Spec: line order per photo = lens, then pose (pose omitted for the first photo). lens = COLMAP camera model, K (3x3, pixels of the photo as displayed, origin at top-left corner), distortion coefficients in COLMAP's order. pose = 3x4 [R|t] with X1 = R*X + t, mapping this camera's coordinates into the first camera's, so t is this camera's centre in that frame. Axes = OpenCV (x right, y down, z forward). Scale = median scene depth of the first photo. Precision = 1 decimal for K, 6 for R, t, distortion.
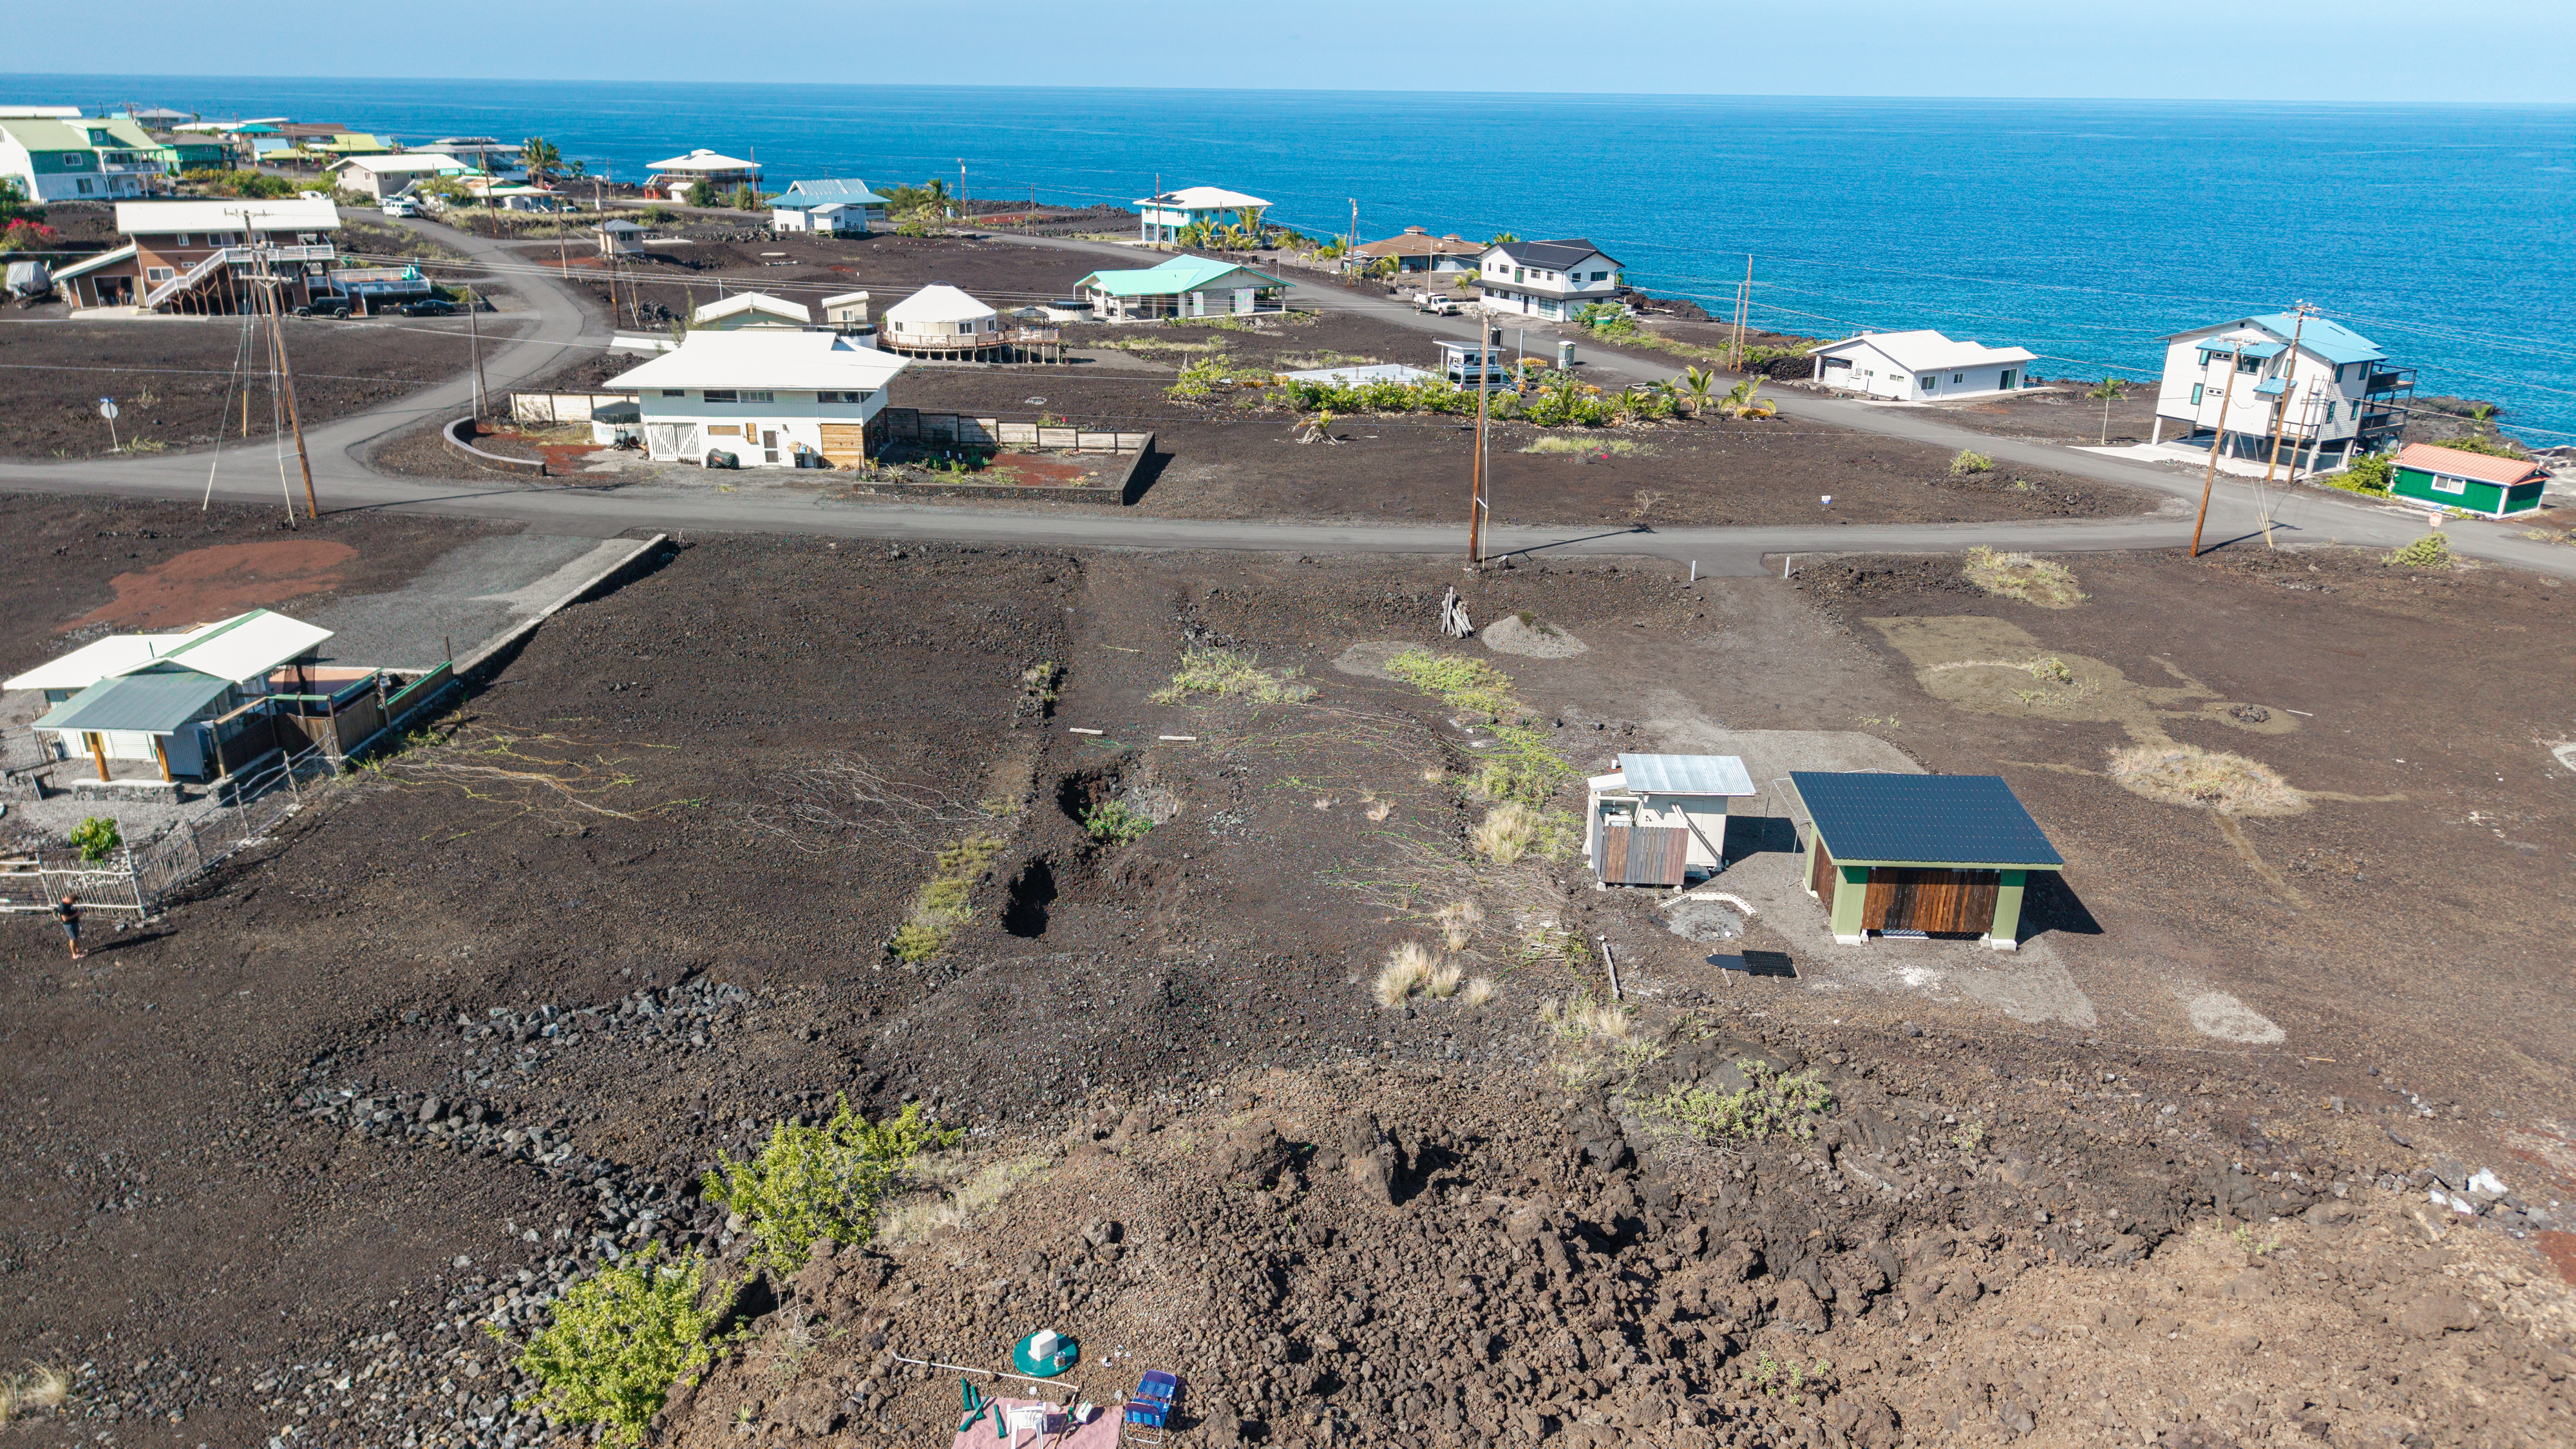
lens RADIAL K [[1719.2, 0, 1274.9], [0, 1719.2, 719.8], [0, 0, 1]] dist [0.062051, -0.091619]
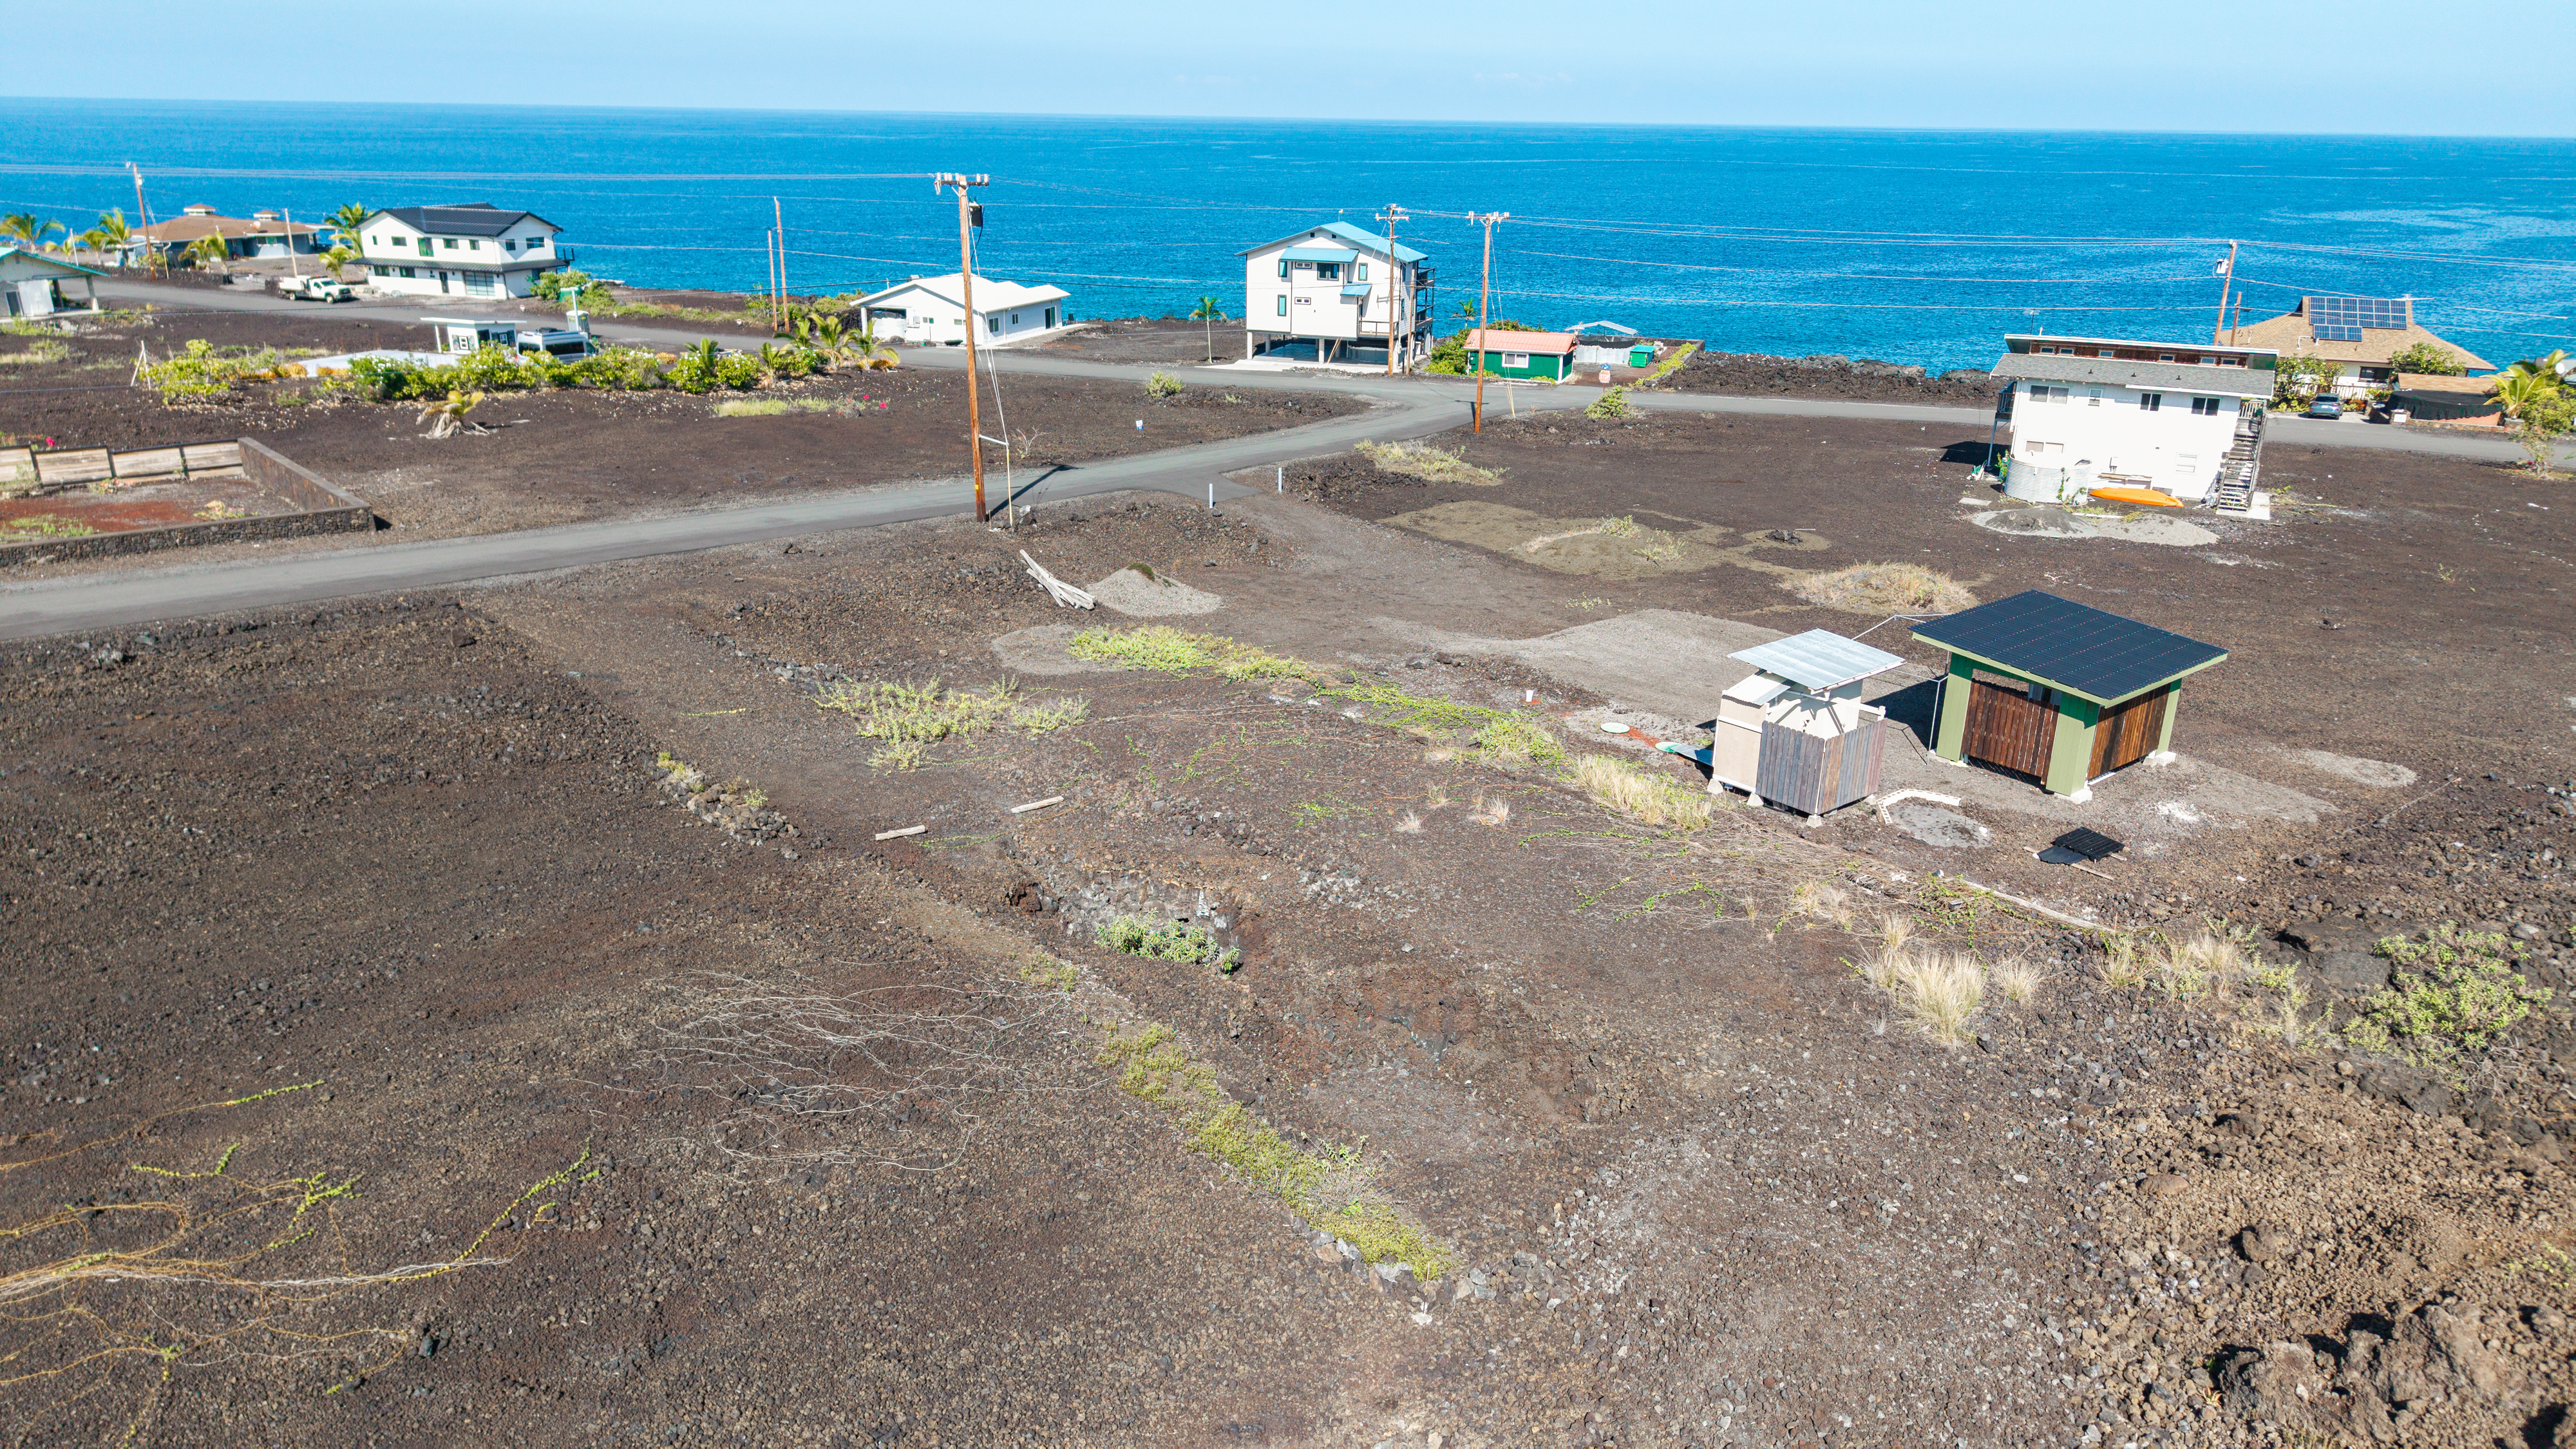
lens RADIAL K [[1722.7, 0, 1284.6], [0, 1722.7, 729.6], [0, 0, 1]] dist [0.036354, -0.035439]
pose [[0.748166, -0.222206, 0.625197, -0.316138], [0.222316, 0.971742, 0.079332, -0.038532], [-0.625158, 0.079637, 0.776424, 0.381315]]
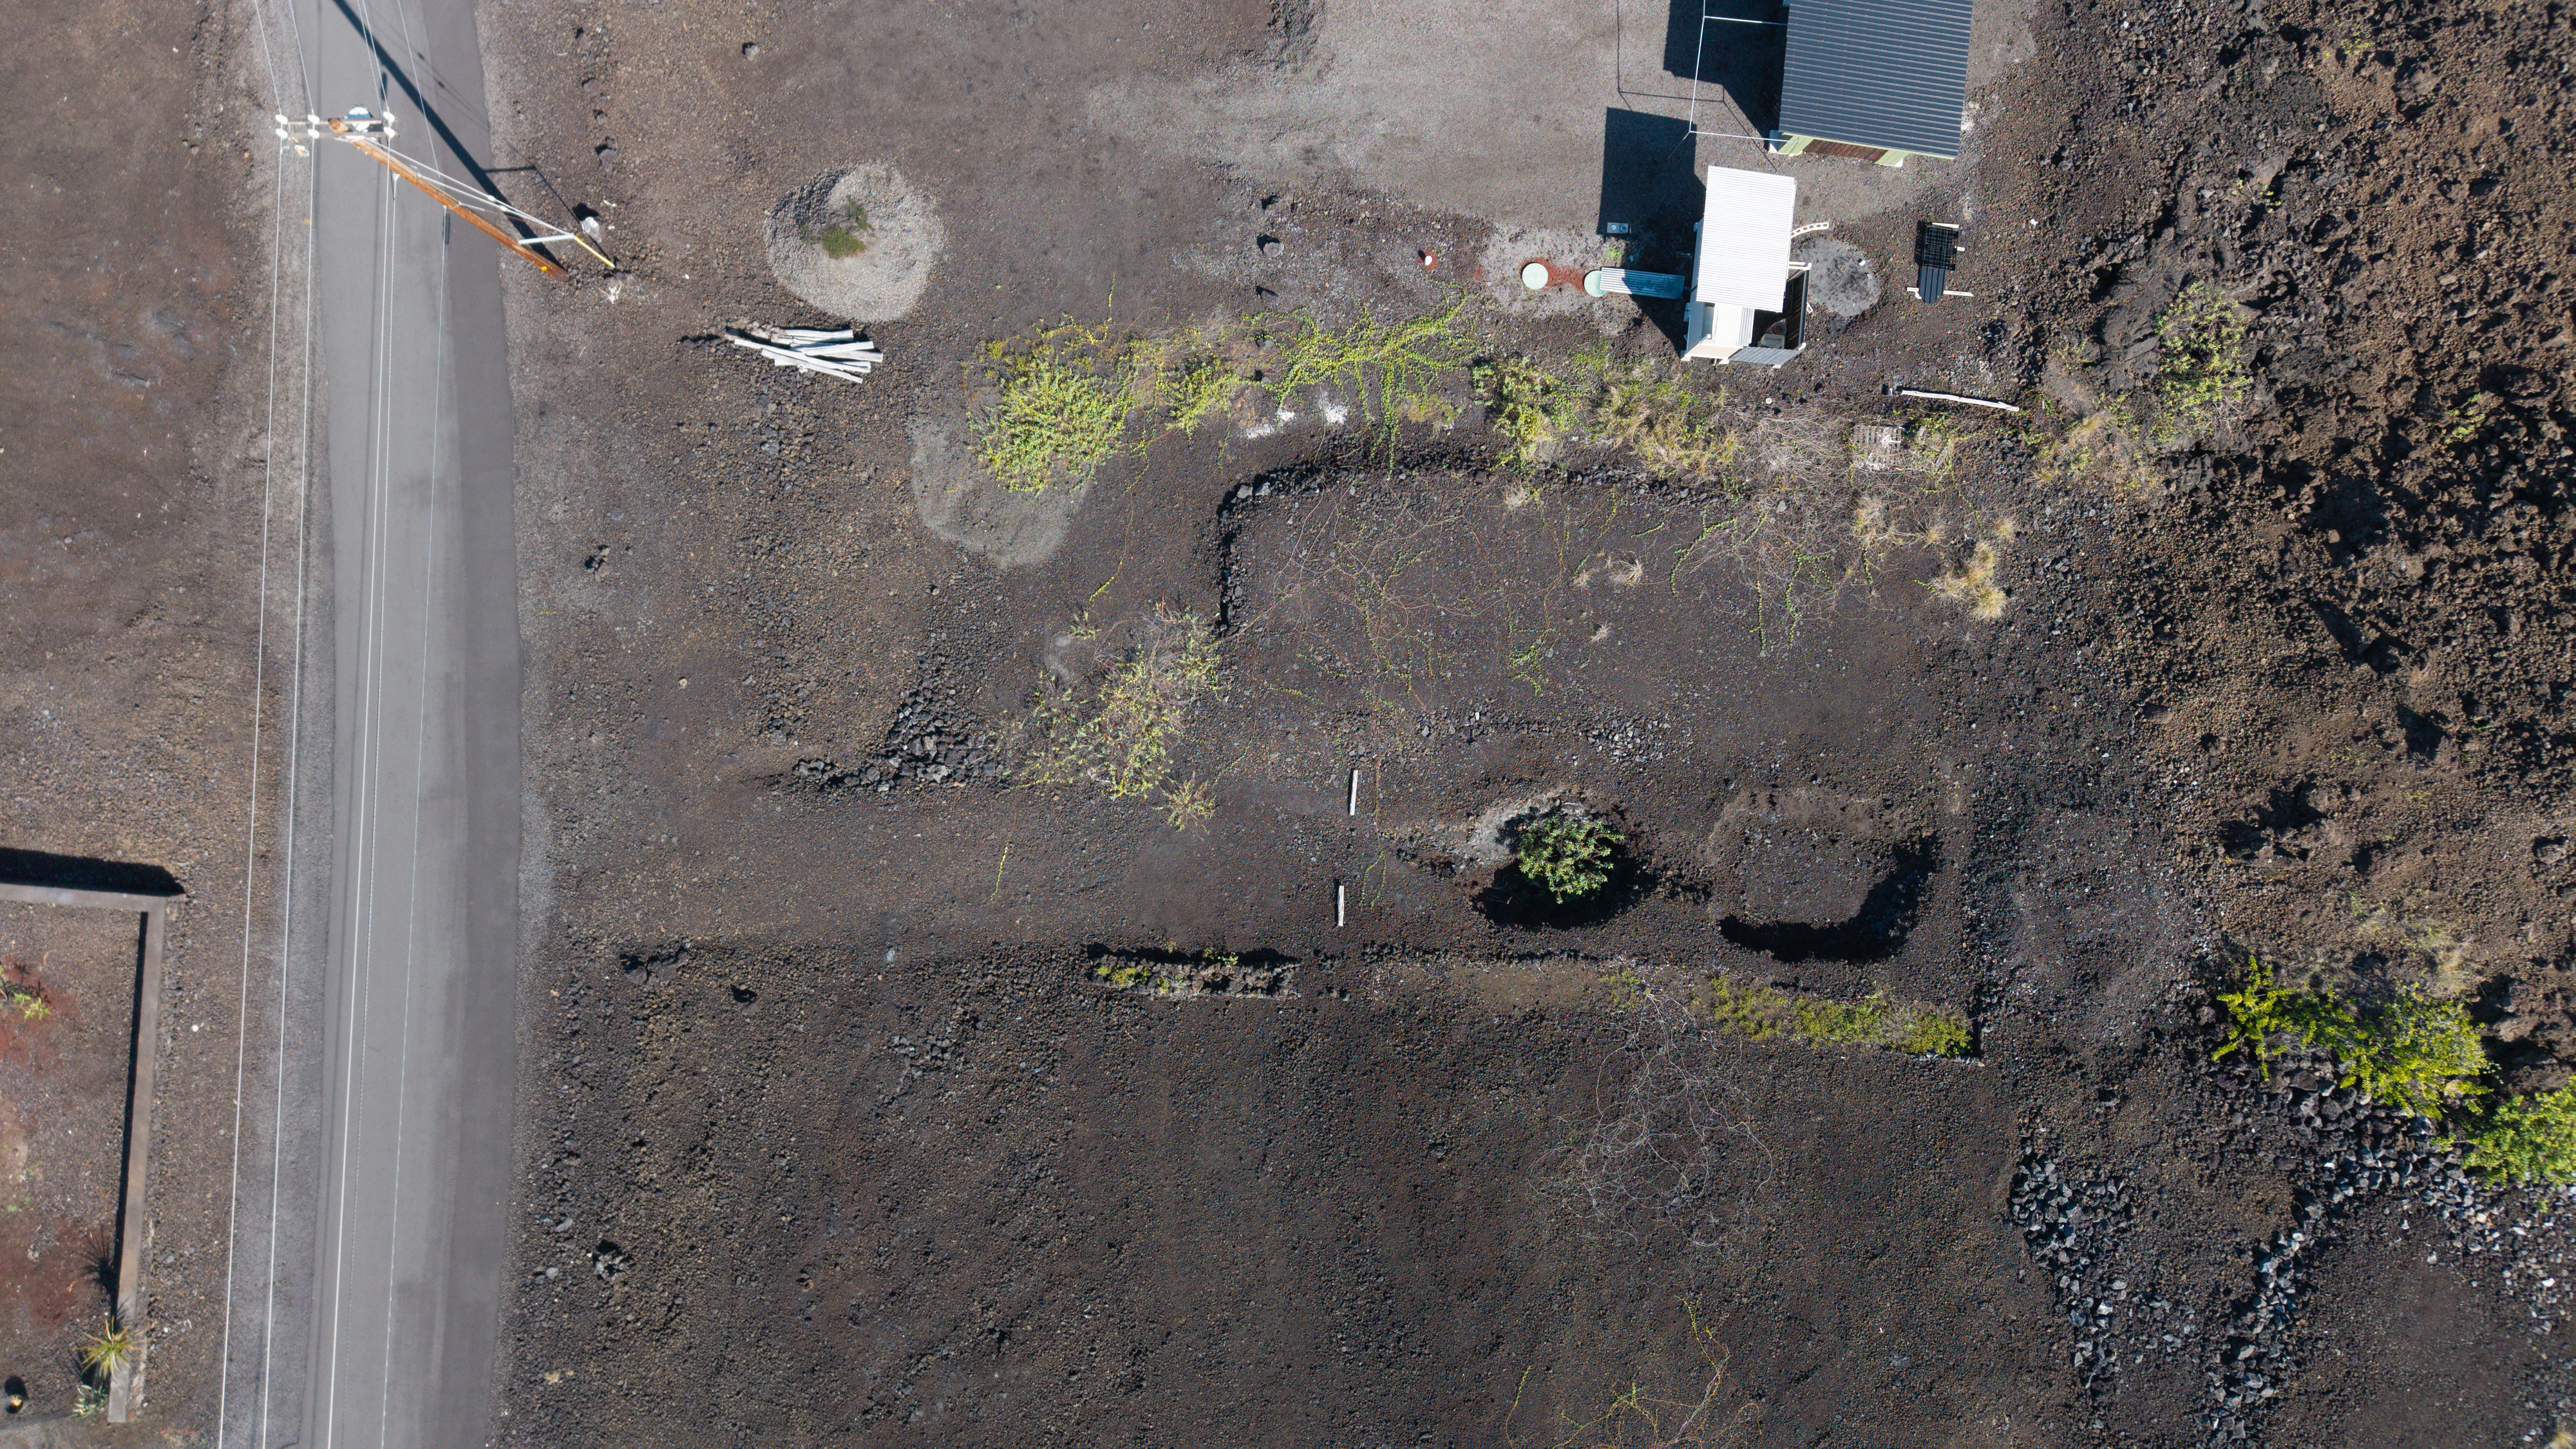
lens RADIAL K [[1719.2, 0, 1274.9], [0, 1719.2, 719.8], [0, 0, 1]] dist [0.062051, -0.091619]
pose [[0.061326, -0.998064, -0.010411, -0.014645], [0.310299, 0.009151, 0.950595, -0.645081], [-0.948659, -0.061526, 0.310259, 0.662164]]
